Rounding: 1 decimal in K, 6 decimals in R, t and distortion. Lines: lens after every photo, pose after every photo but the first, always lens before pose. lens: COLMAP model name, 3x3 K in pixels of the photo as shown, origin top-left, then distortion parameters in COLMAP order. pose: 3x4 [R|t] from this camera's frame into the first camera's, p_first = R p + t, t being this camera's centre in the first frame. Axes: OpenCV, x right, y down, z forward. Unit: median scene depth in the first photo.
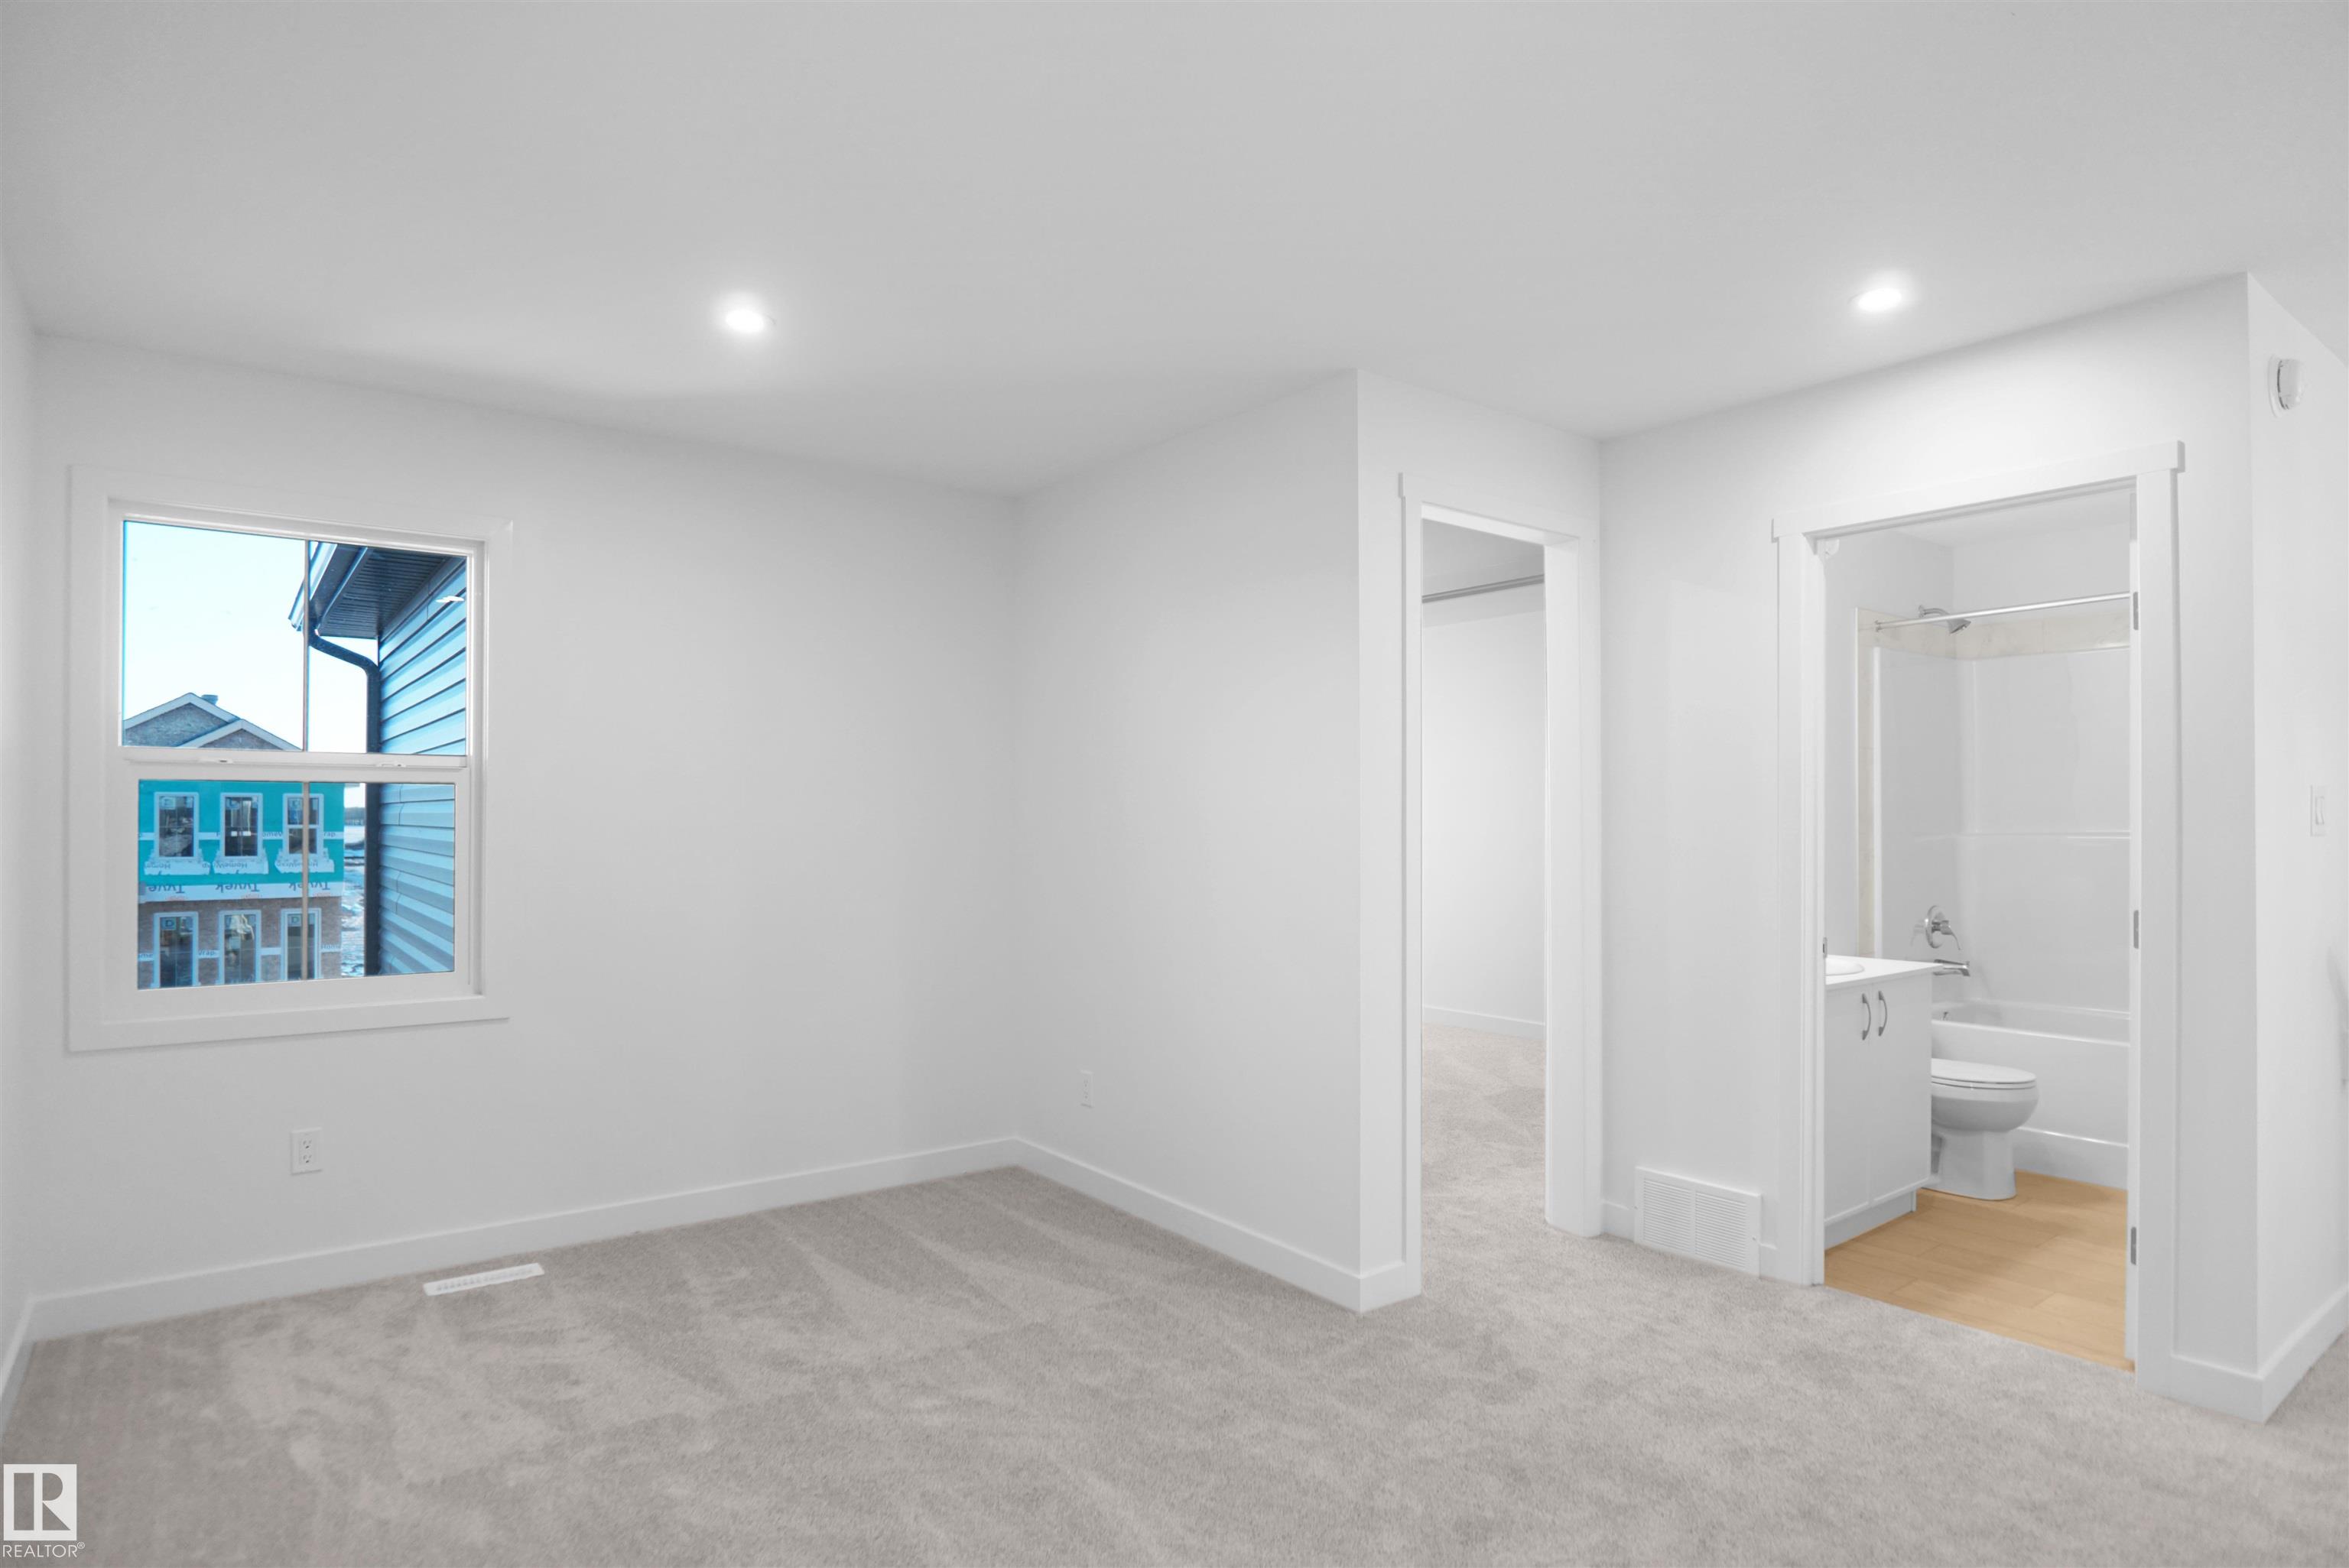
lens RADIAL K [[1276.1, 0, 1174.6], [0, 1276.1, 802.3], [0, 0, 1]] dist [-0.026894, 0.002640]
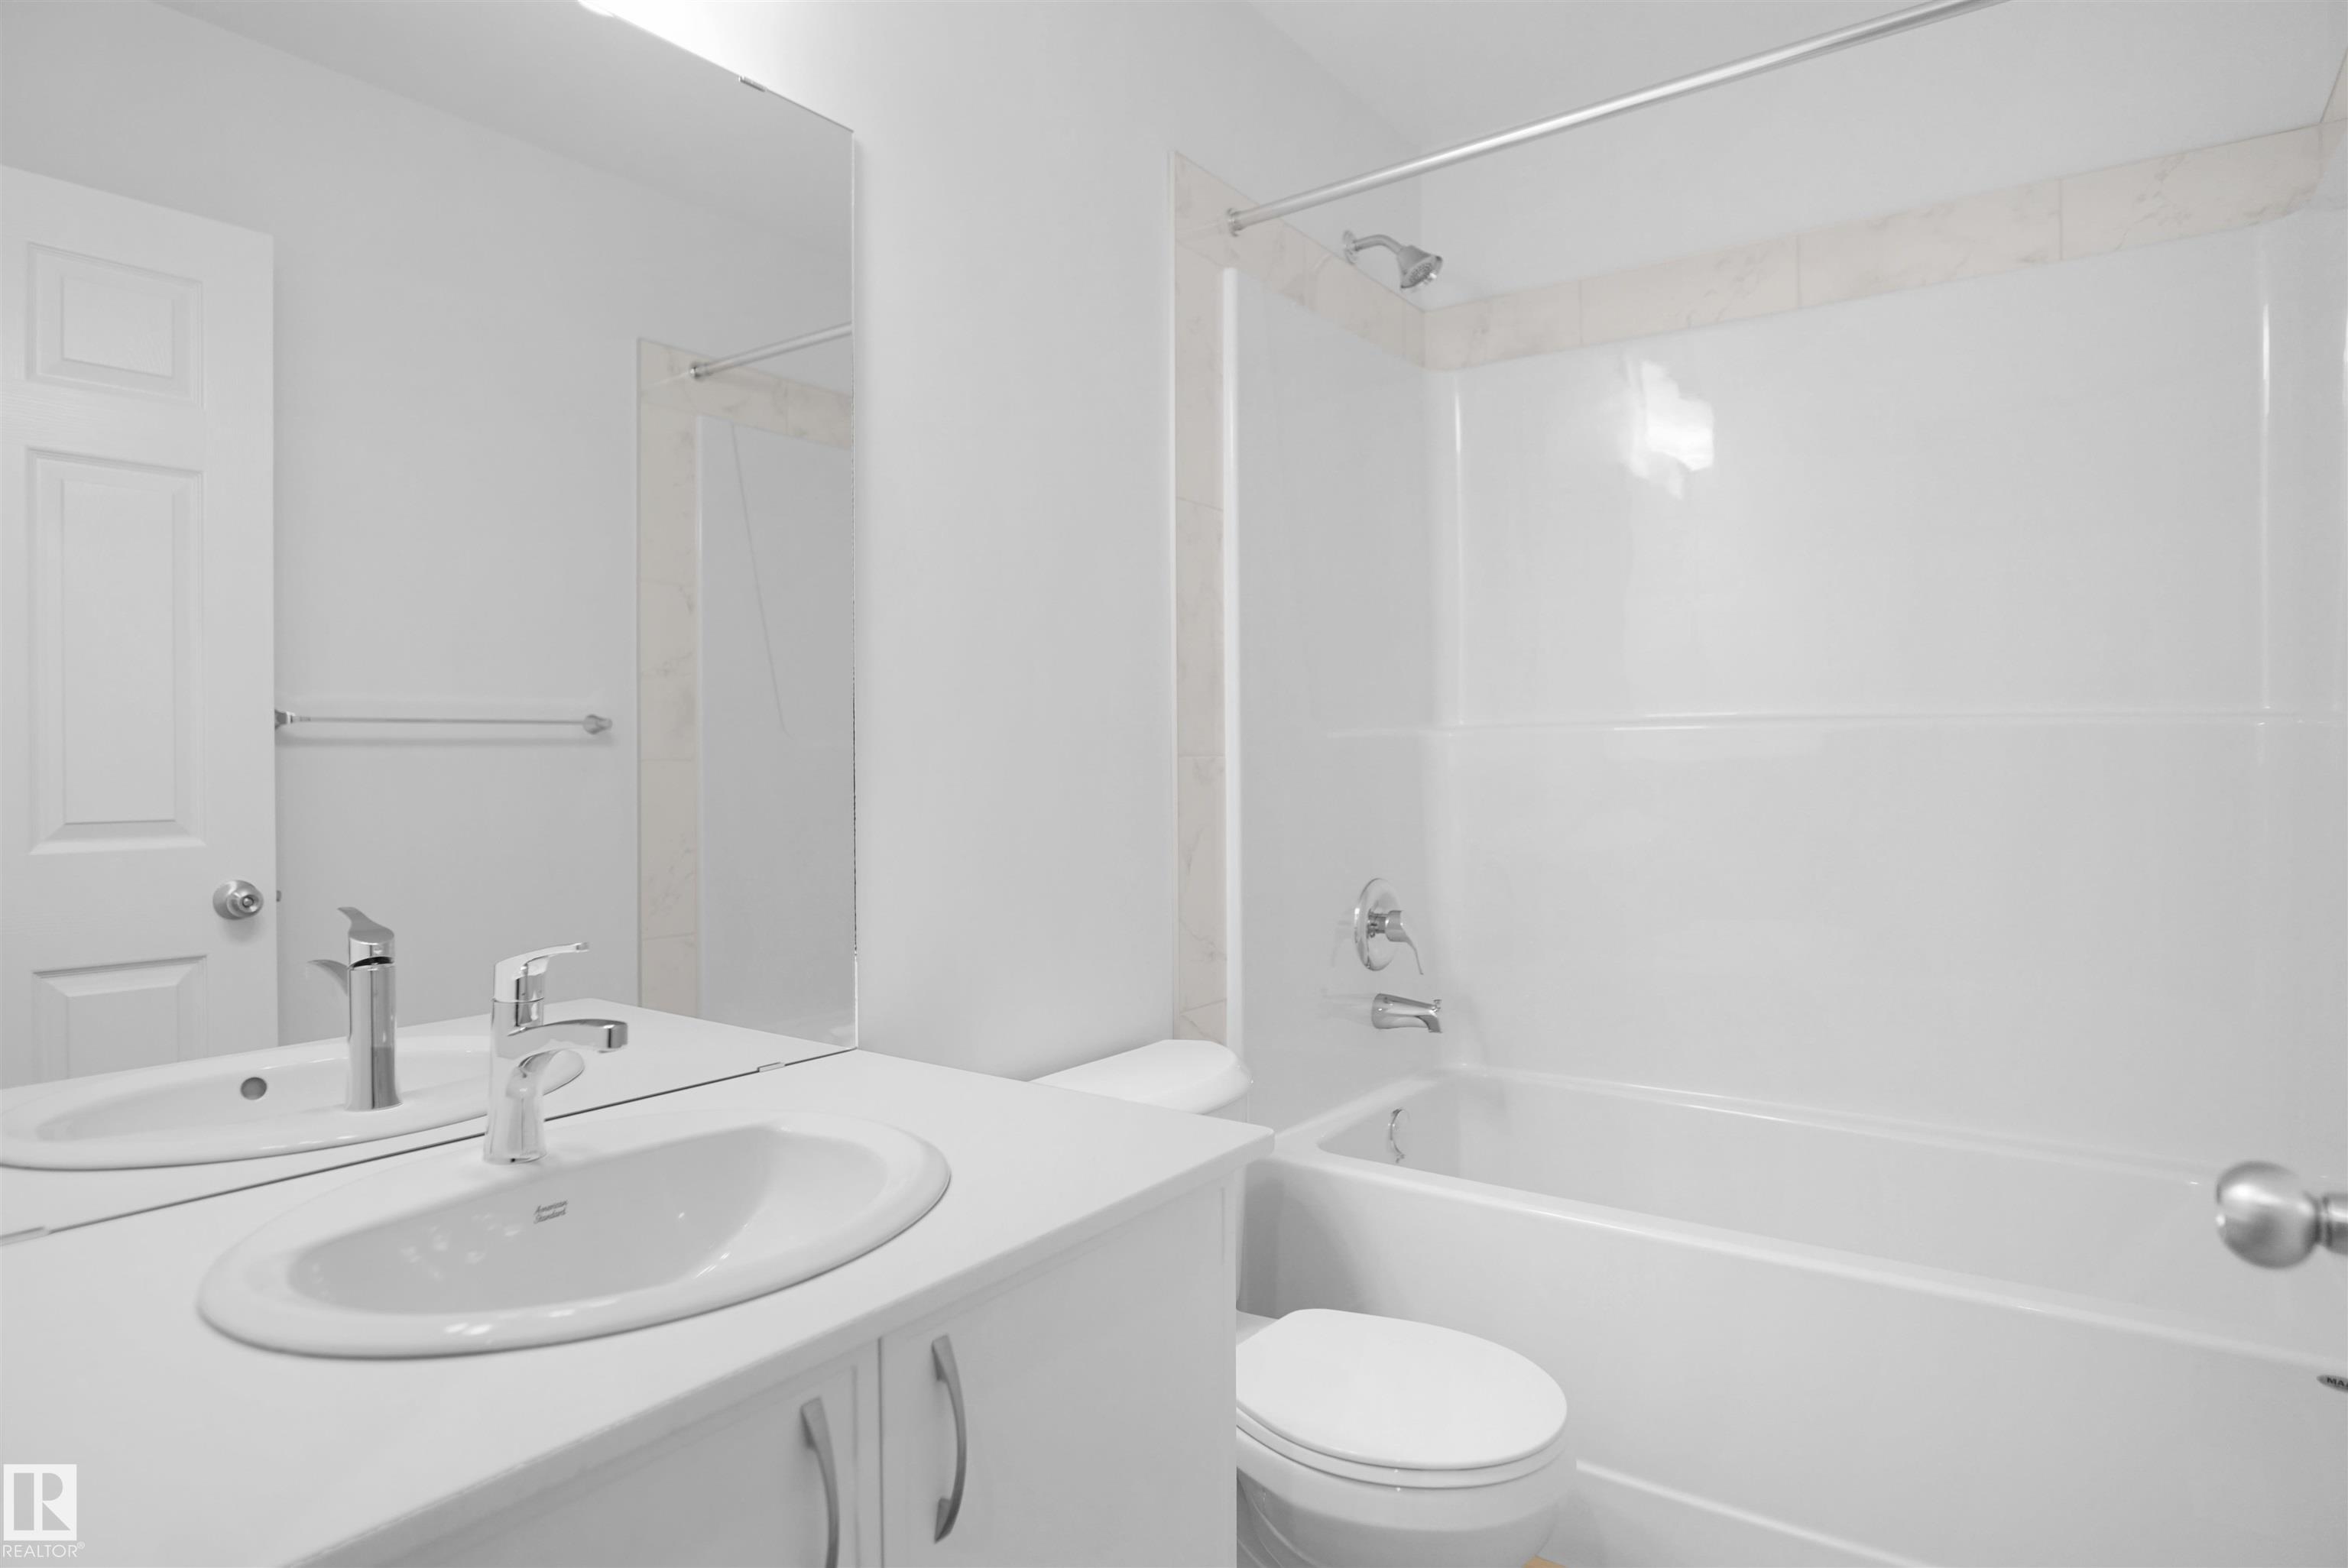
lens RADIAL K [[1275.5, 0, 1174.4], [0, 1275.5, 775.4], [0, 0, 1]] dist [-0.026894, 0.002640]
pose [[0.957597, -0.002687, 0.288099, 0.399339], [0.002306, 0.999996, 0.001661, 0.043346], [-0.288102, -0.000926, 0.957599, 0.578522]]
